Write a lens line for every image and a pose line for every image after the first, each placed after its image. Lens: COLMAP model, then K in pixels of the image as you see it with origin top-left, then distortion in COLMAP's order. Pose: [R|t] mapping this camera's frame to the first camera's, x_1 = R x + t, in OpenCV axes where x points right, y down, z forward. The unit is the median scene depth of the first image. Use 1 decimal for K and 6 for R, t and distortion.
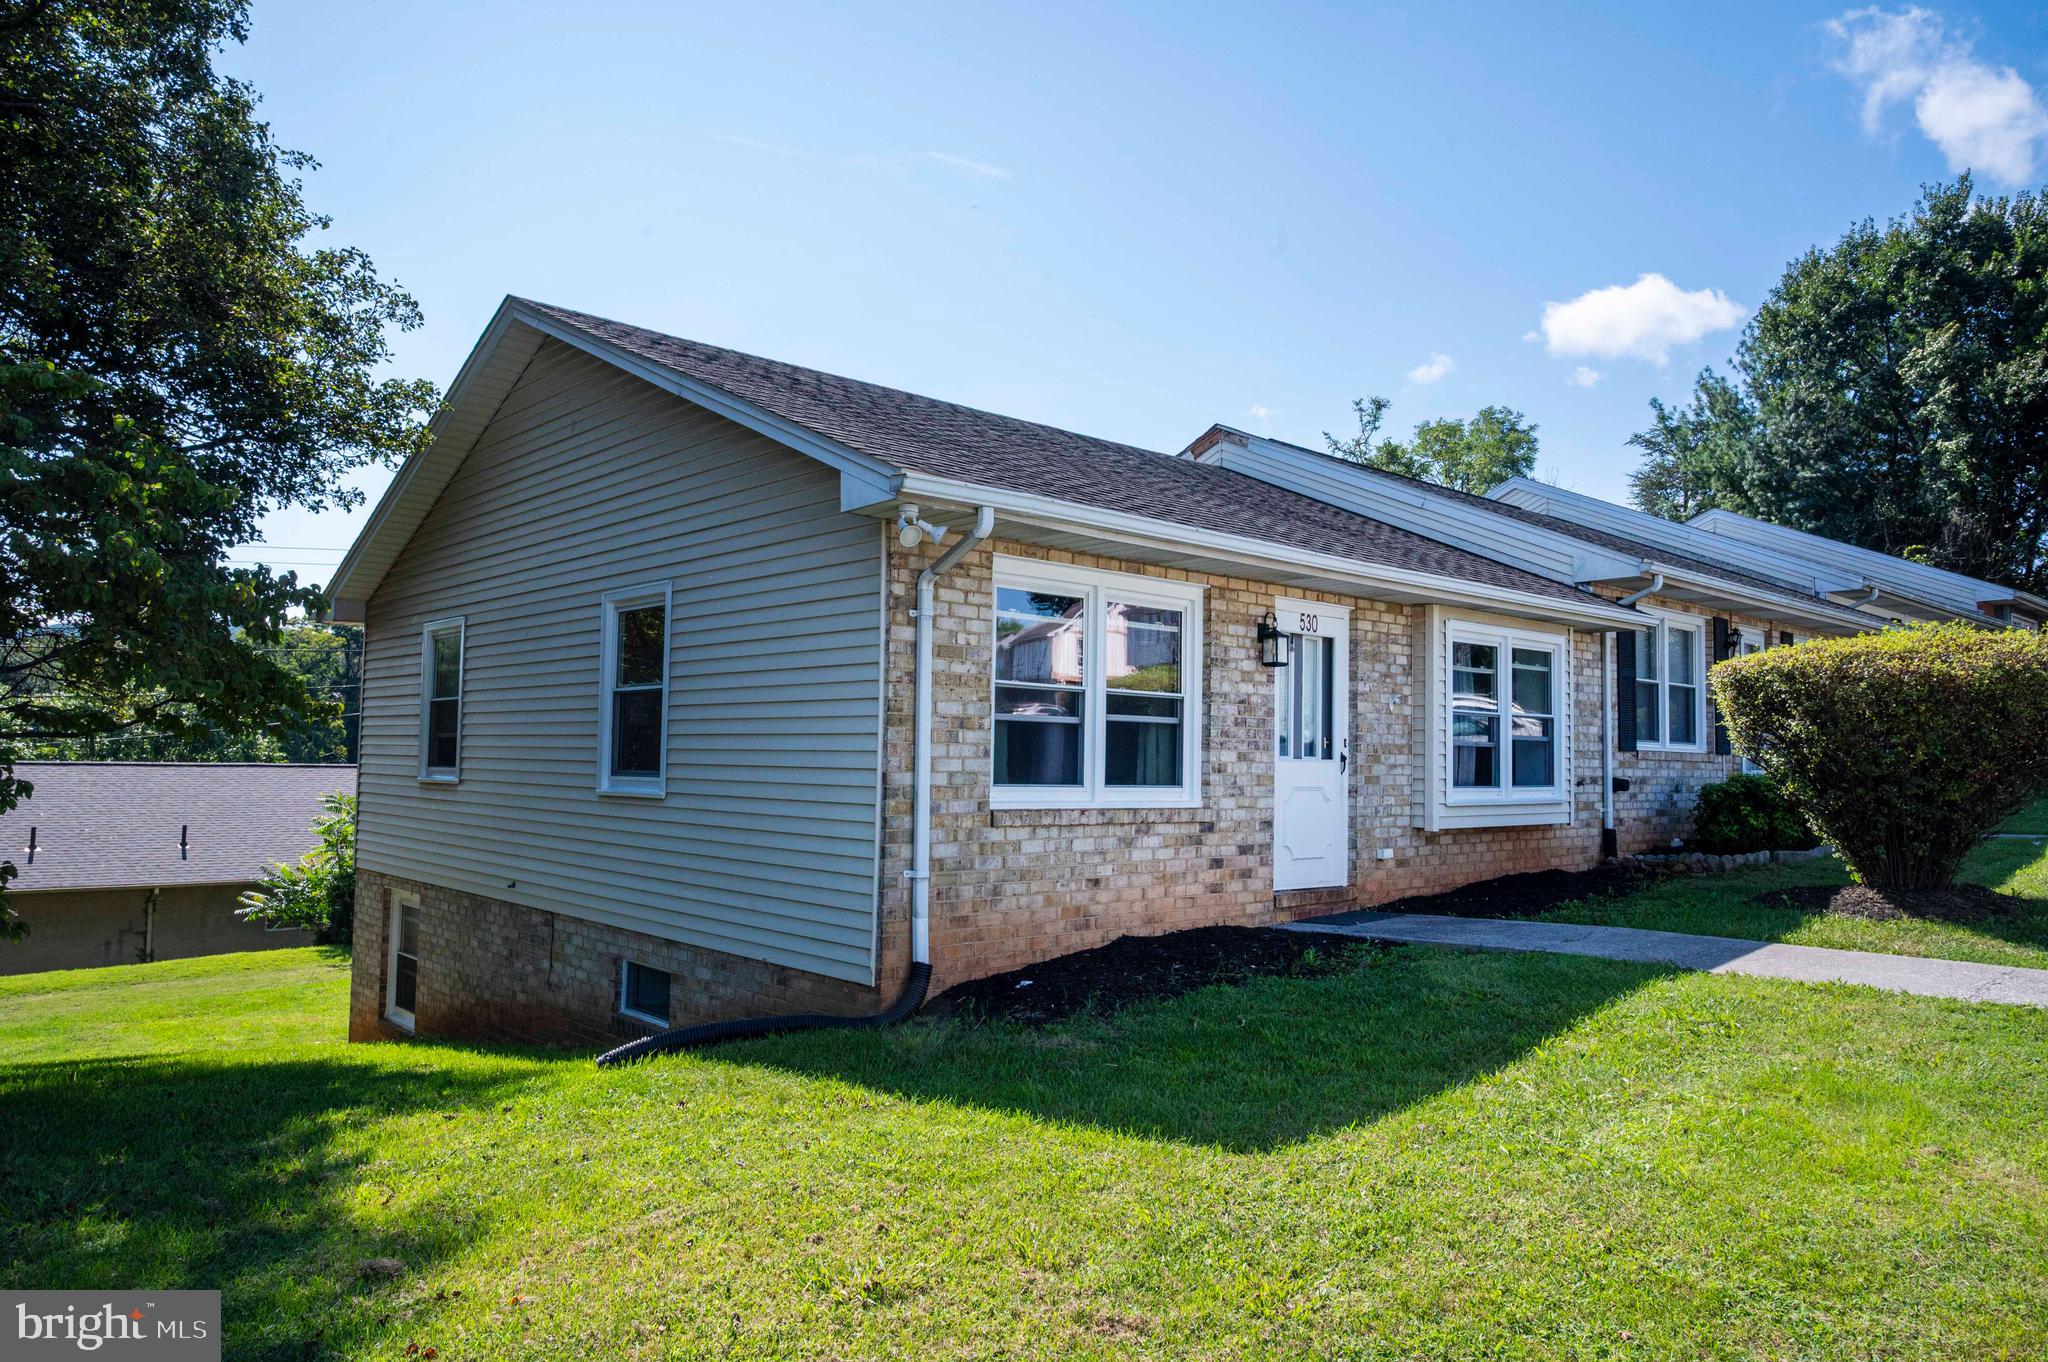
lens RADIAL K [[1357.2, 0, 1021.2], [0, 1357.2, 676.3], [0, 0, 1]] dist [-0.009893, 0.004594]
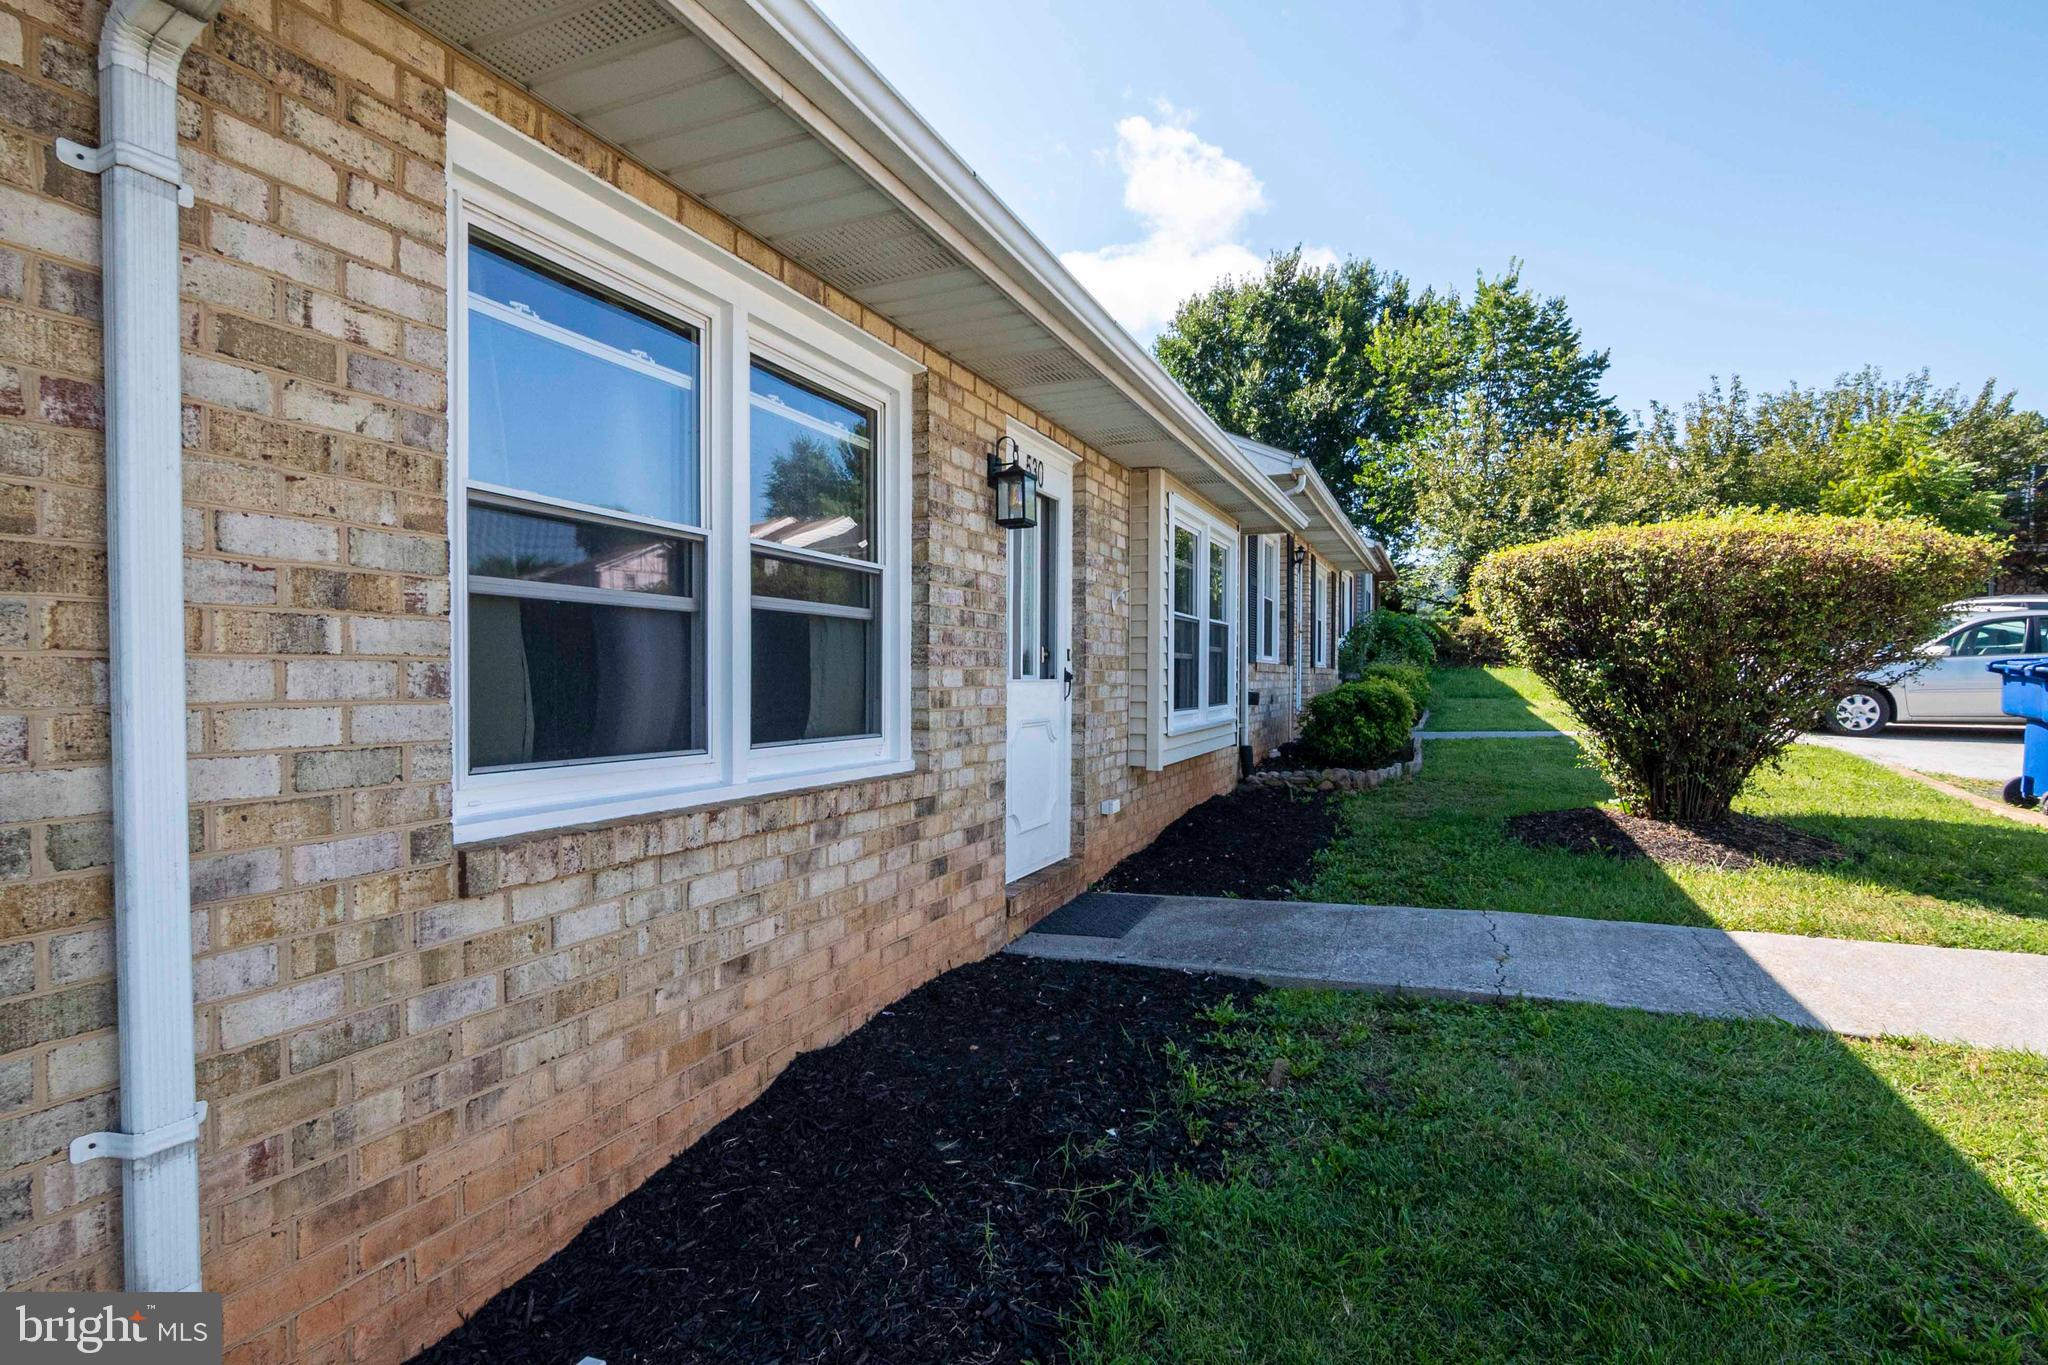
lens RADIAL K [[1006.9, 0, 1013.1], [0, 1006.9, 696.1], [0, 0, 1]] dist [-0.027755, 0.009093]
pose [[0.913913, -0.023100, 0.405252, 0.003955], [-0.011419, 0.996521, 0.082557, 0.032168], [-0.405750, -0.080077, 0.910470, 0.619044]]
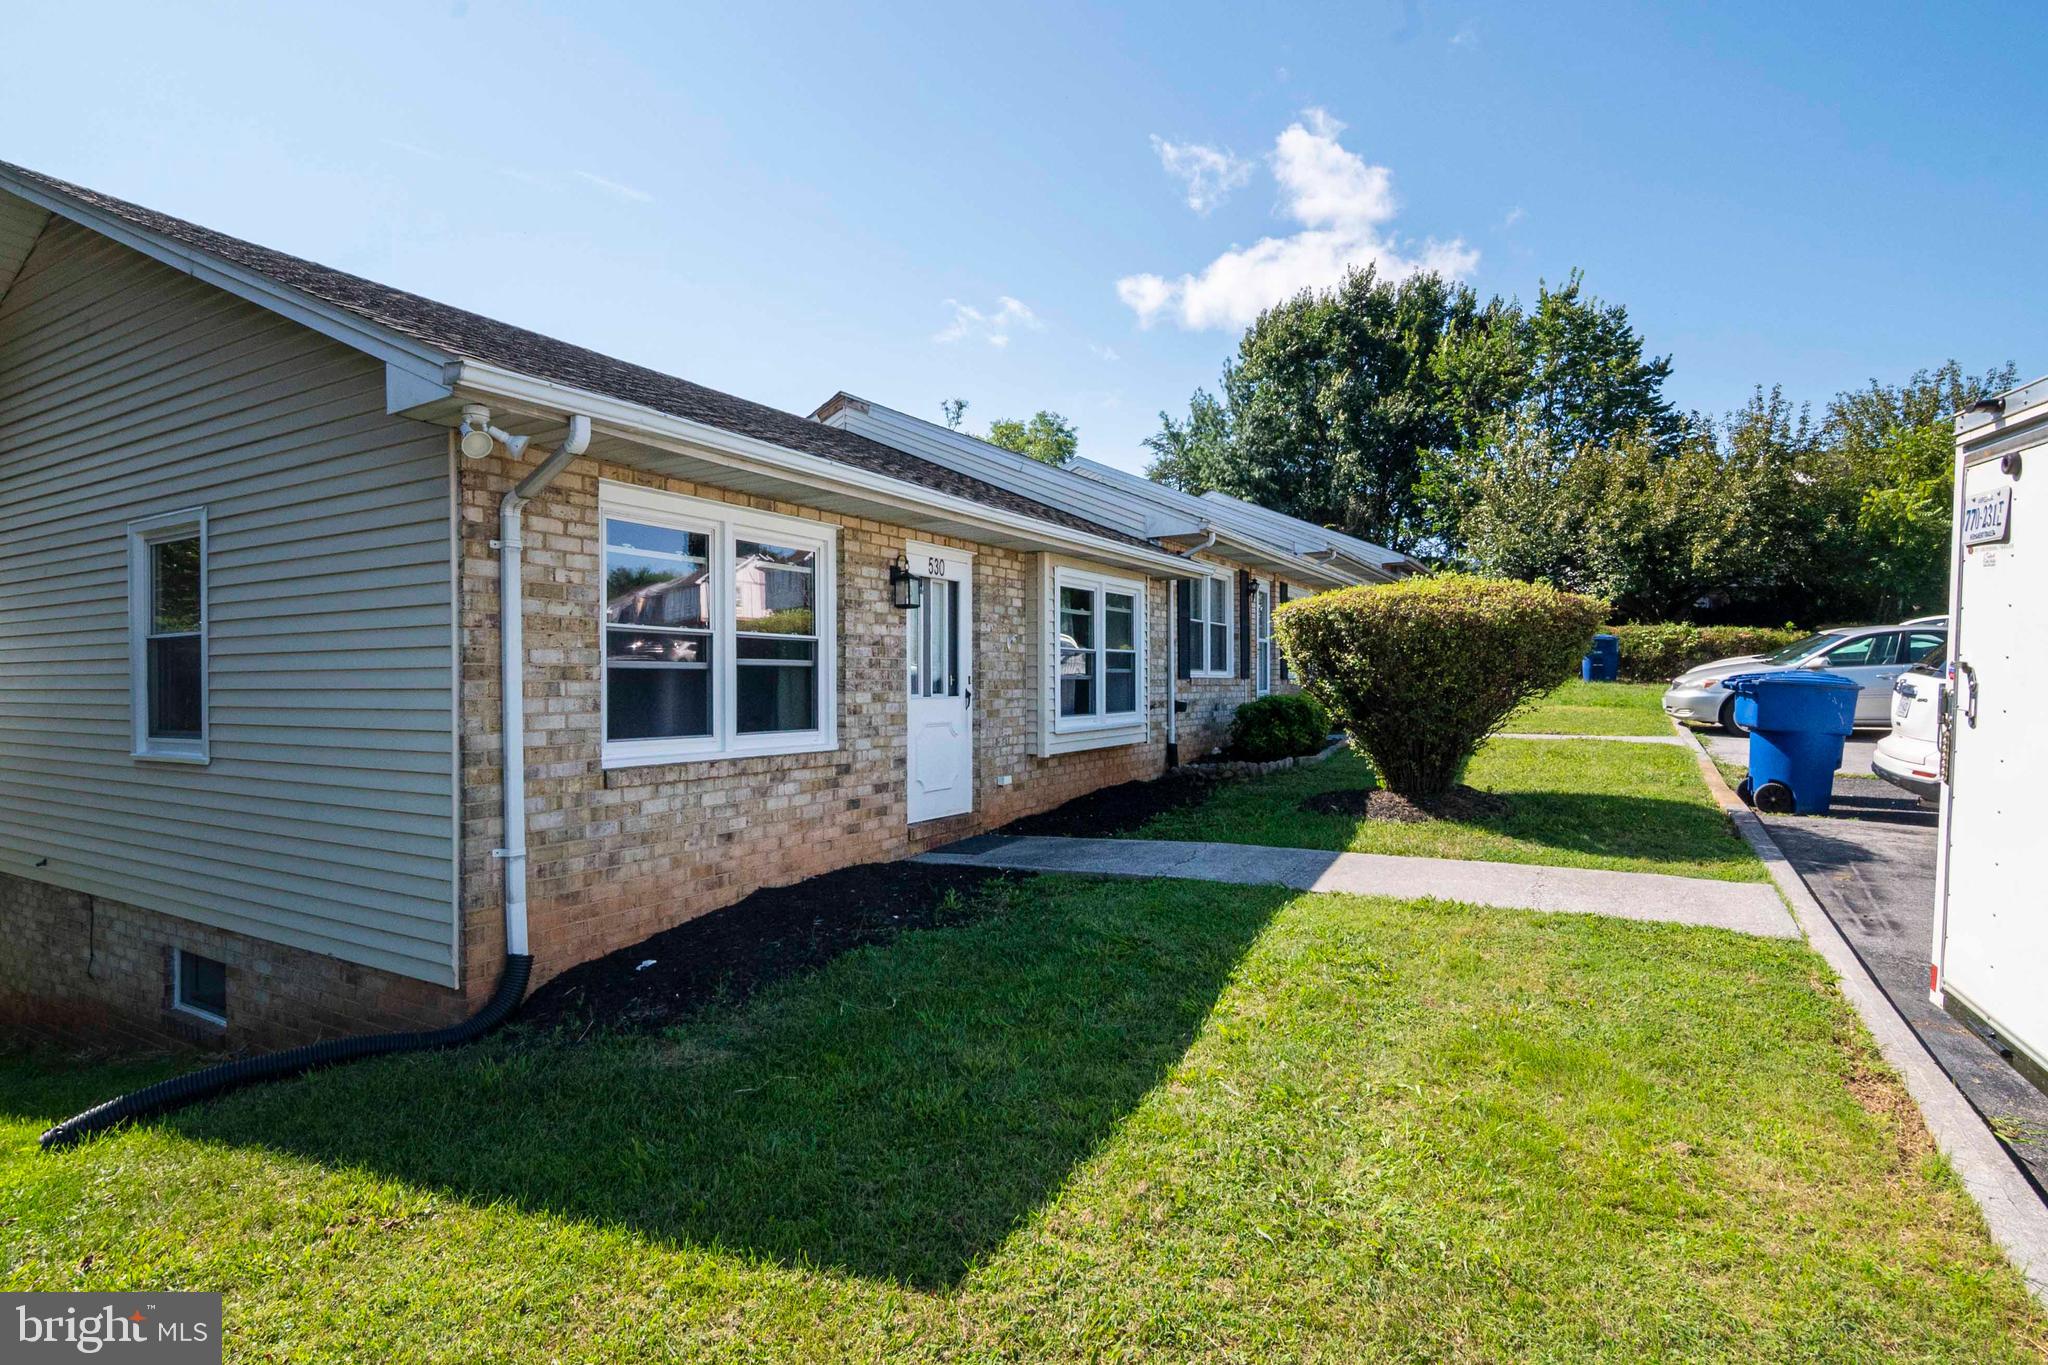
lens RADIAL K [[1035.9, 0, 1009.4], [0, 1035.9, 688.9], [0, 0, 1]] dist [-0.032301, 0.008513]
pose [[0.952544, -0.023181, 0.303516, 0.023475], [0.002189, 0.997592, 0.069322, -0.000575], [-0.304392, -0.065368, 0.950301, 0.243556]]
